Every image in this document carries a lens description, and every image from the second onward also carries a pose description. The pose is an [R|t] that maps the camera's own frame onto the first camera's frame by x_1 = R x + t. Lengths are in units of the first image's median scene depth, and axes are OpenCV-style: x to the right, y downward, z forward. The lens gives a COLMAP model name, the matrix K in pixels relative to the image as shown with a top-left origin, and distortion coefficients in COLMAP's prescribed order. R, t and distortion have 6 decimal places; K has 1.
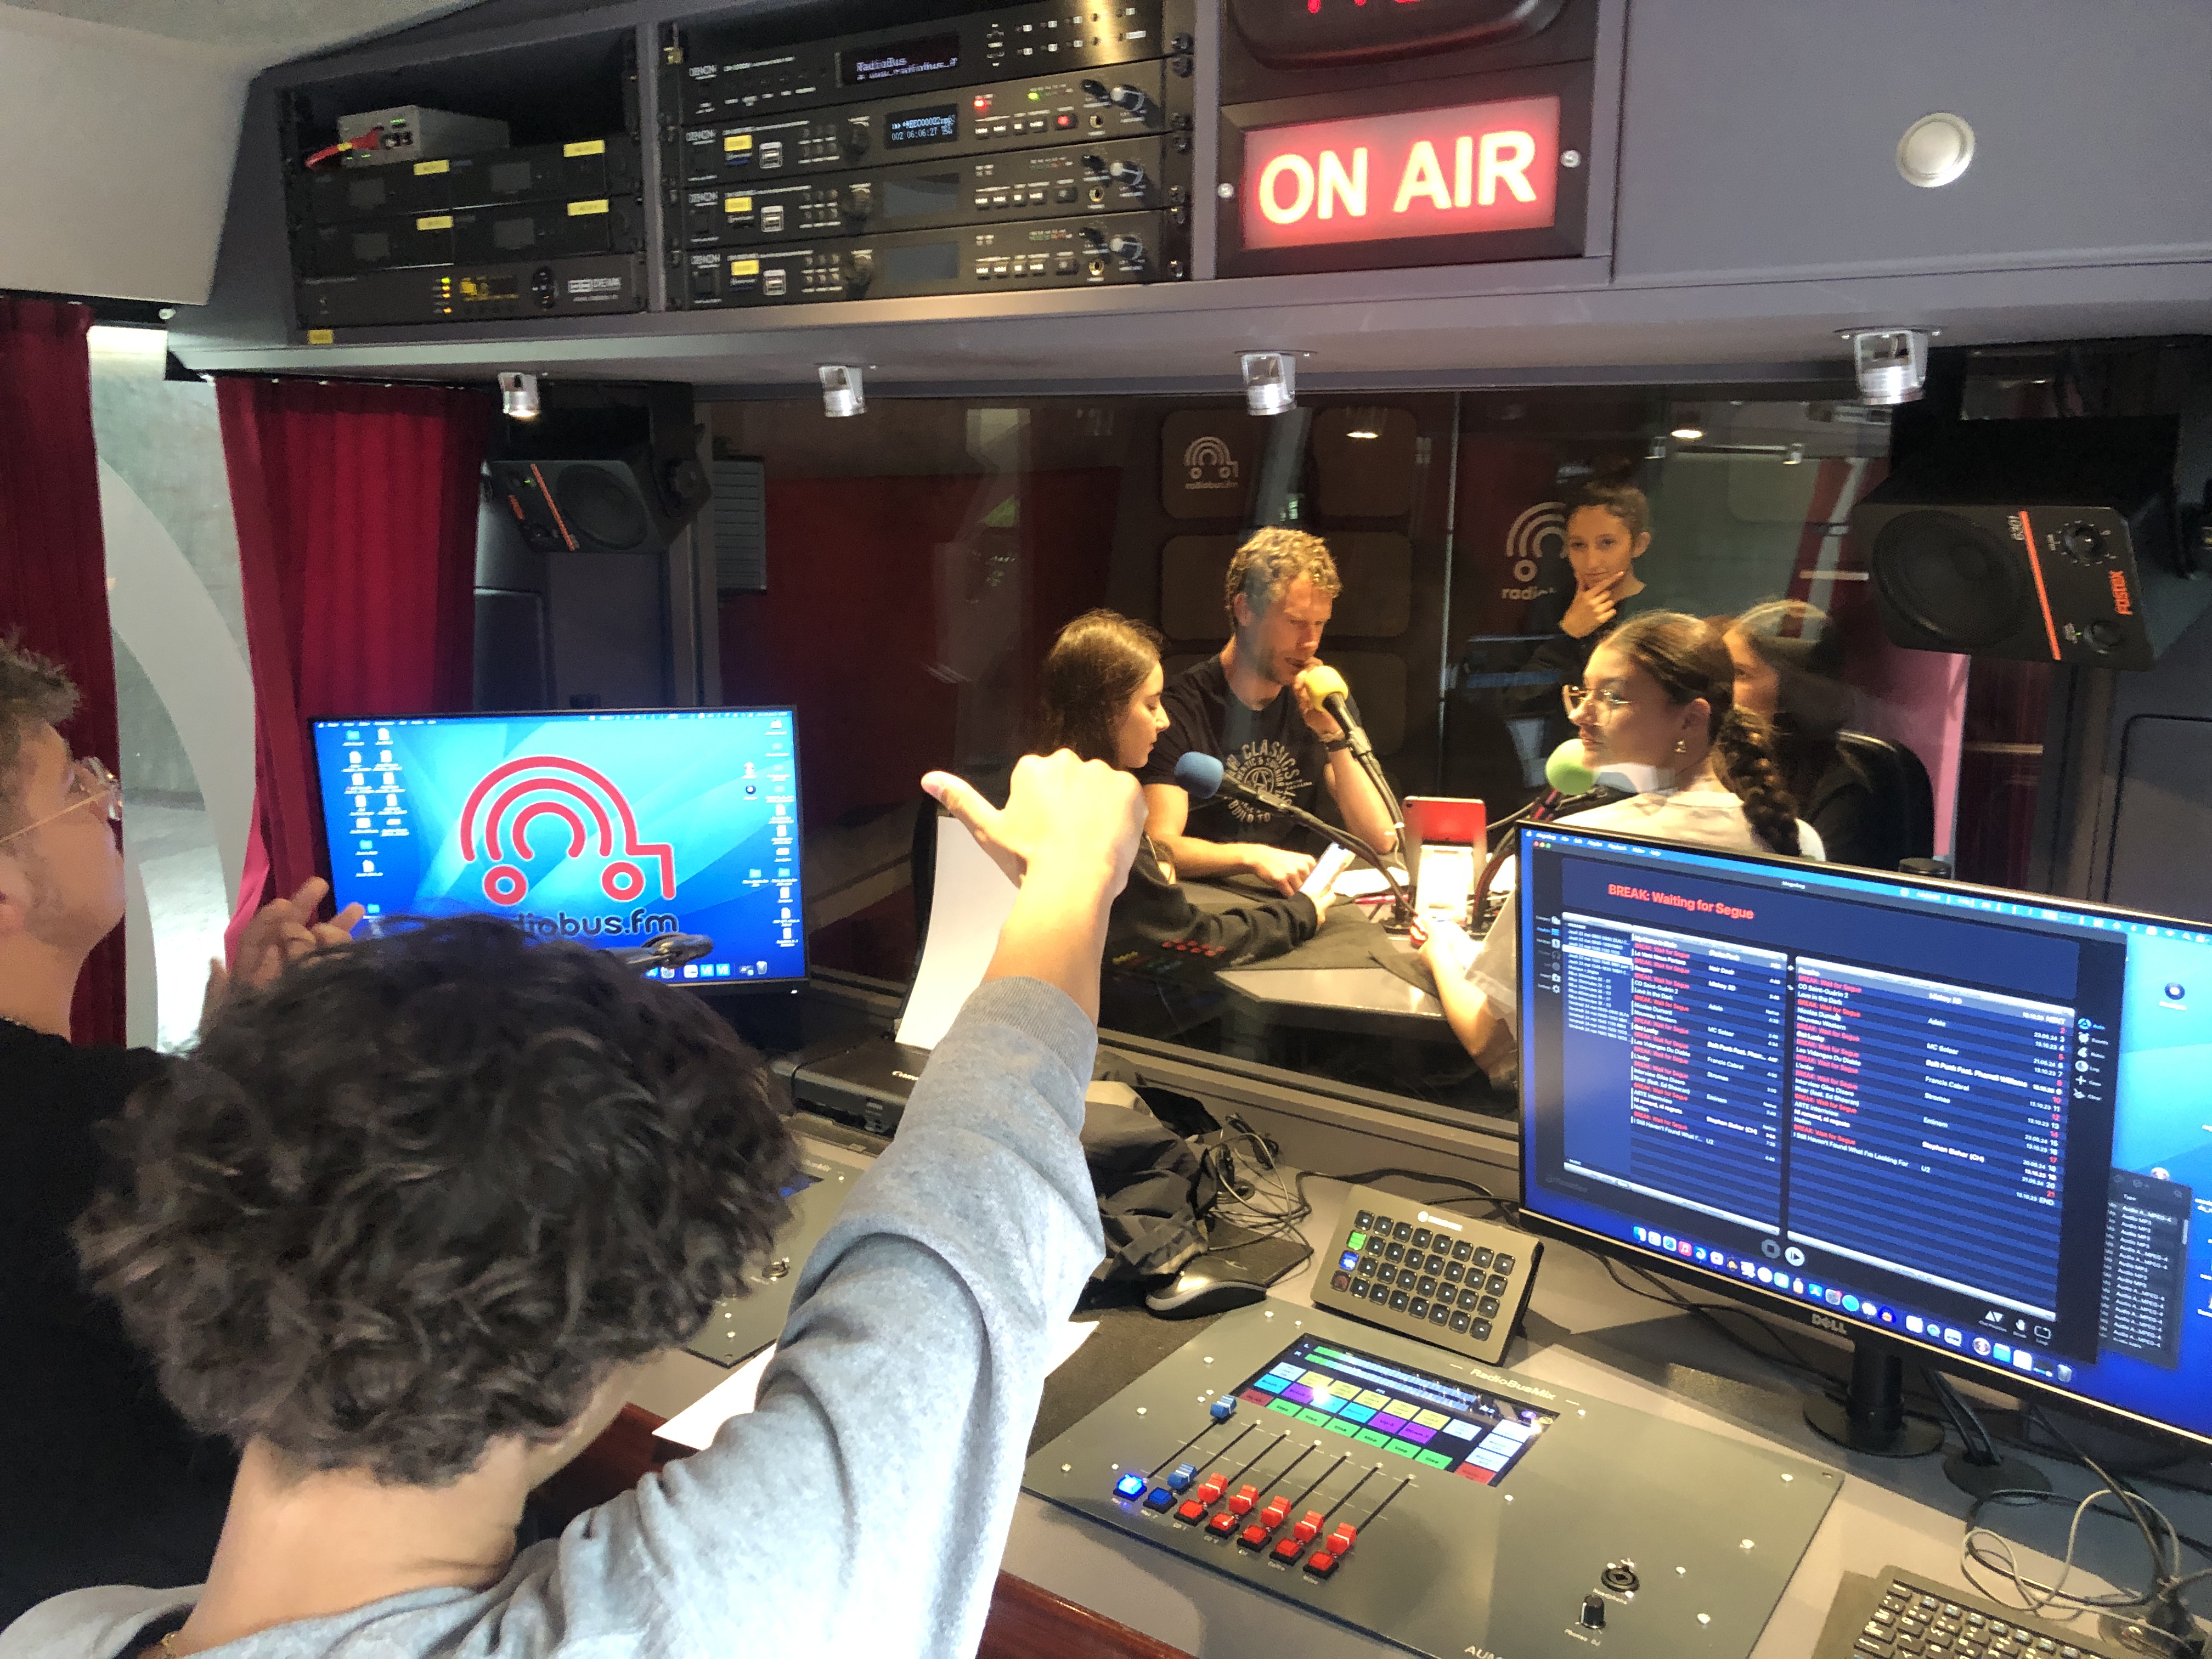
lens RADIAL K [[1827.0, 0, 1087.9], [0, 1827.0, 831.6], [0, 0, 1]] dist [0.017844, 0.009645]
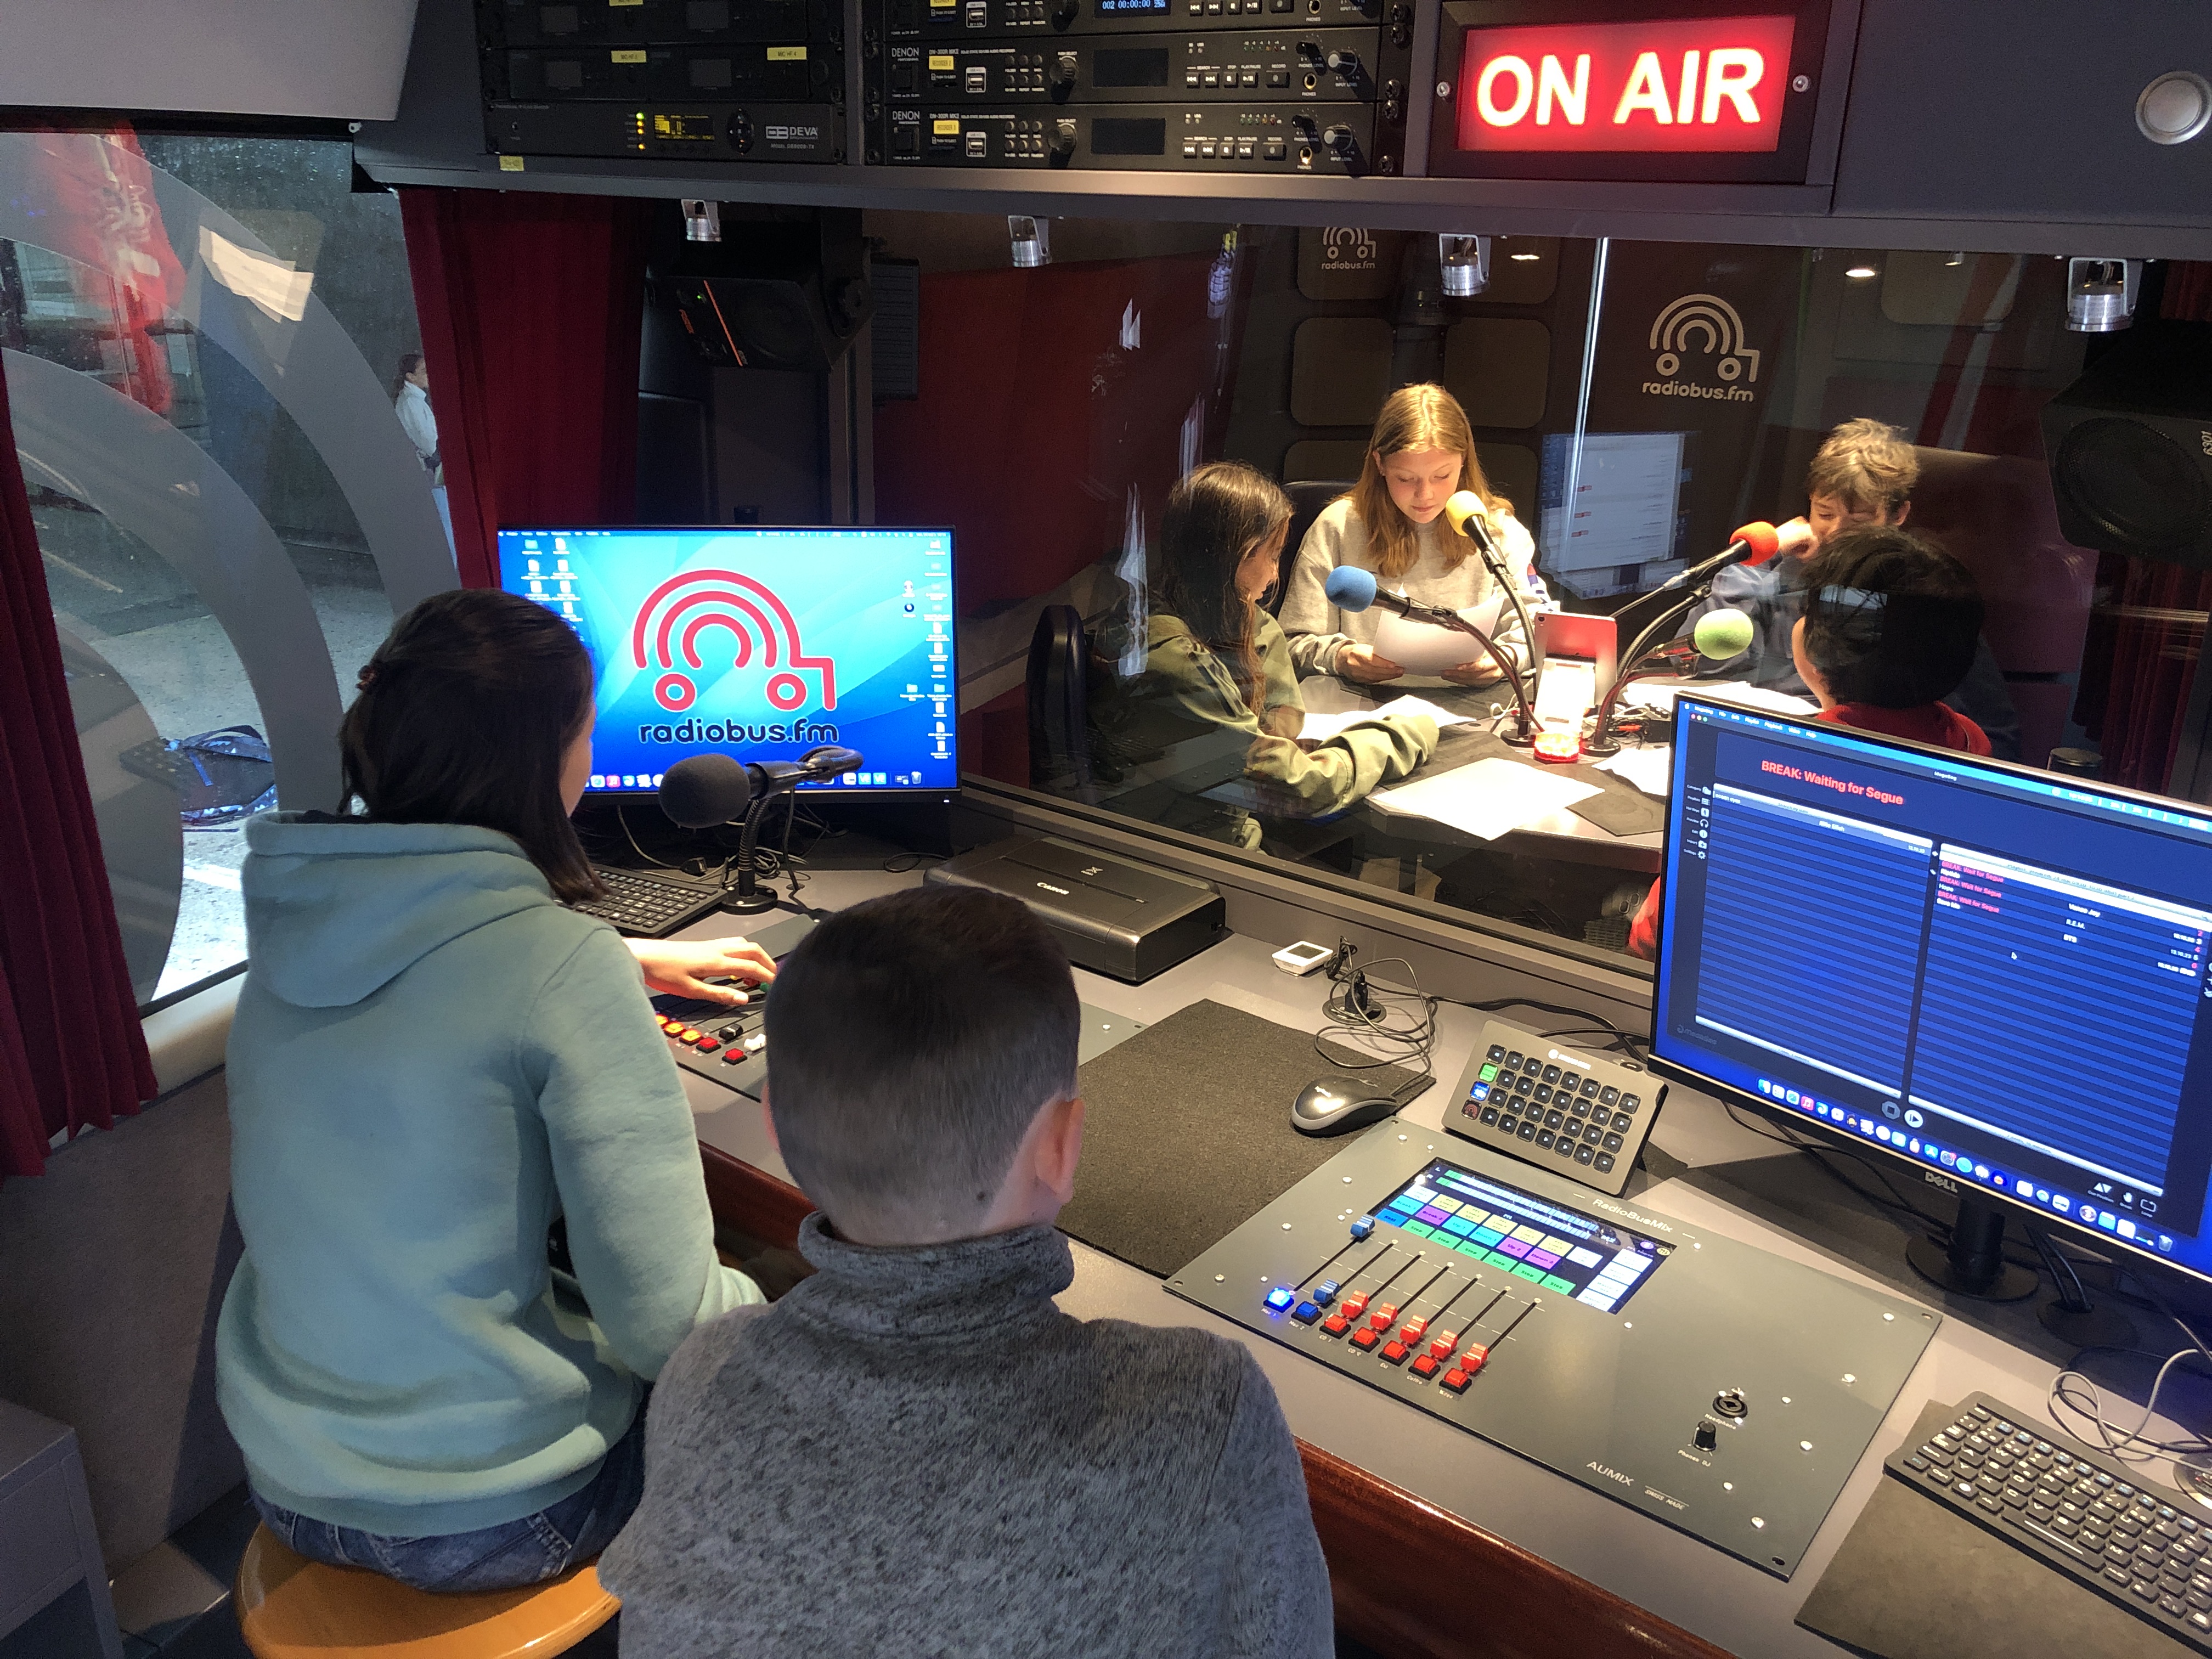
lens RADIAL K [[1827.0, 0, 1108.8], [0, 1827.0, 823.5], [0, 0, 1]] dist [0.017844, 0.009645]
pose [[0.998722, 0.035003, -0.036469, -0.046277], [-0.029908, 0.990807, 0.131934, -0.062147], [0.040752, -0.130675, 0.990587, -0.047954]]
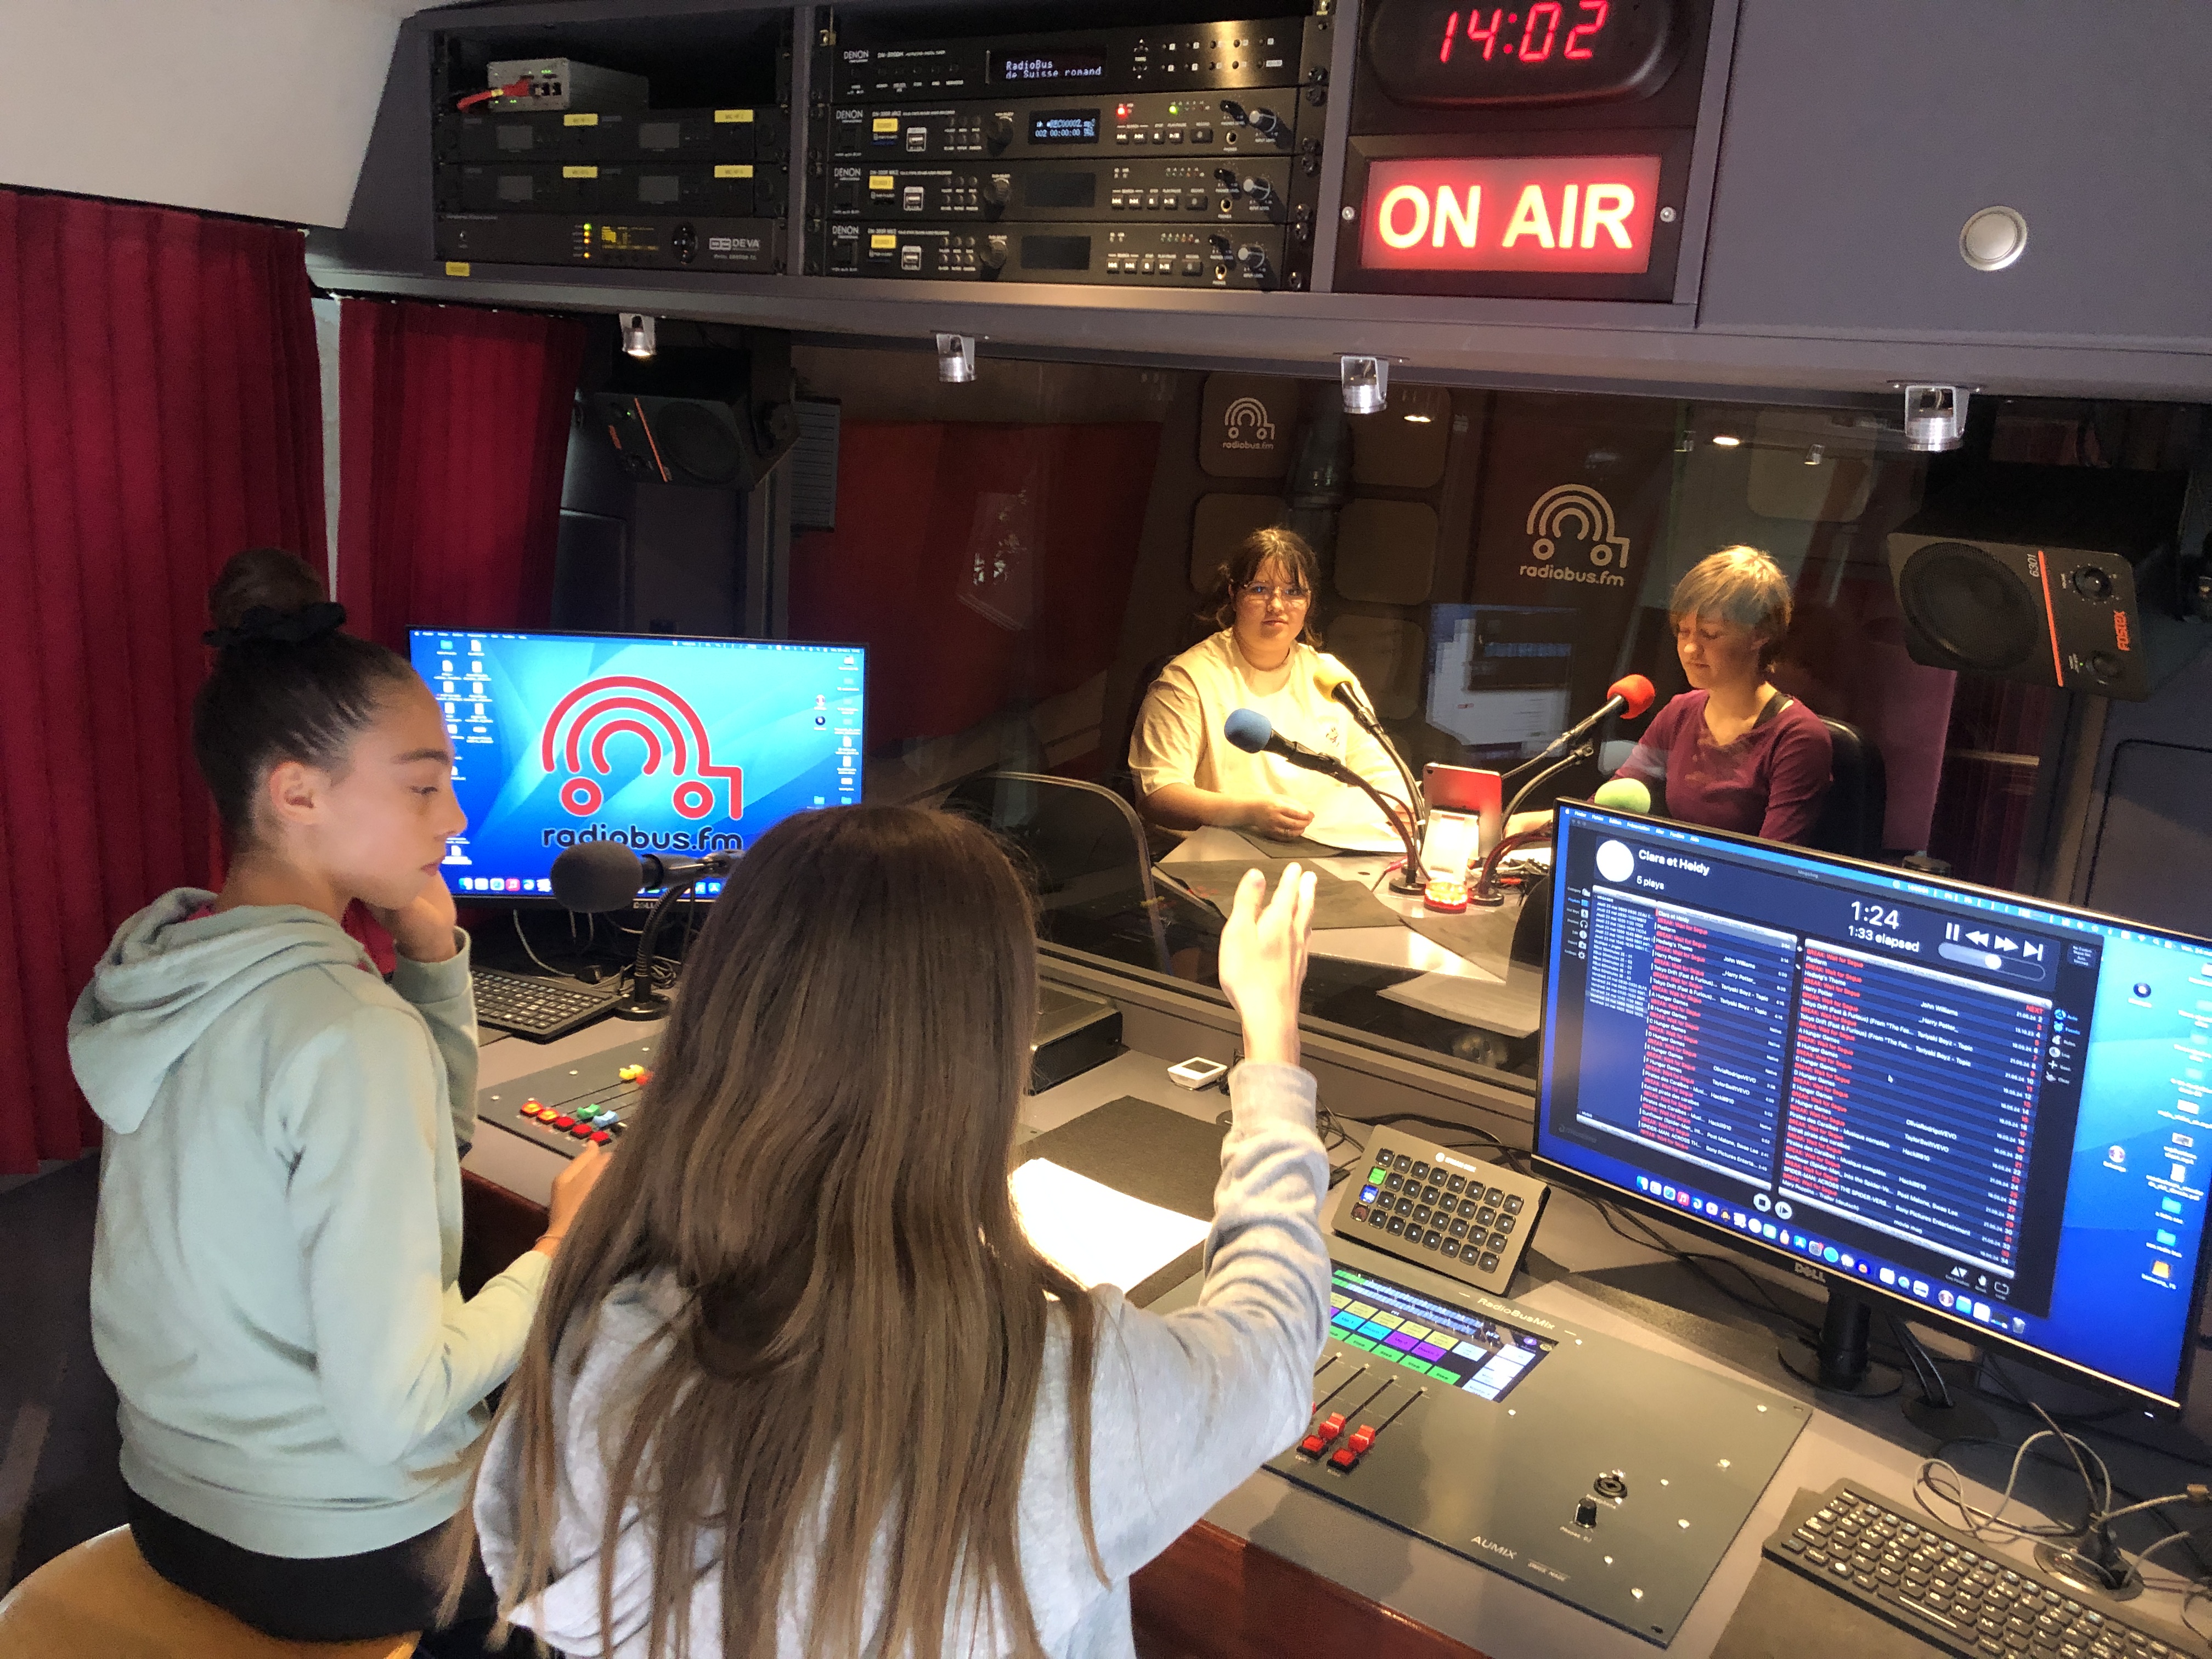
lens RADIAL K [[1827.0, 0, 1111.8], [0, 1827.0, 814.7], [0, 0, 1]] dist [0.017844, 0.009645]
pose [[0.997792, 0.062973, 0.021090, -0.053724], [-0.063434, 0.997745, 0.021954, -0.003818], [-0.019660, -0.023243, 0.999537, -0.084782]]
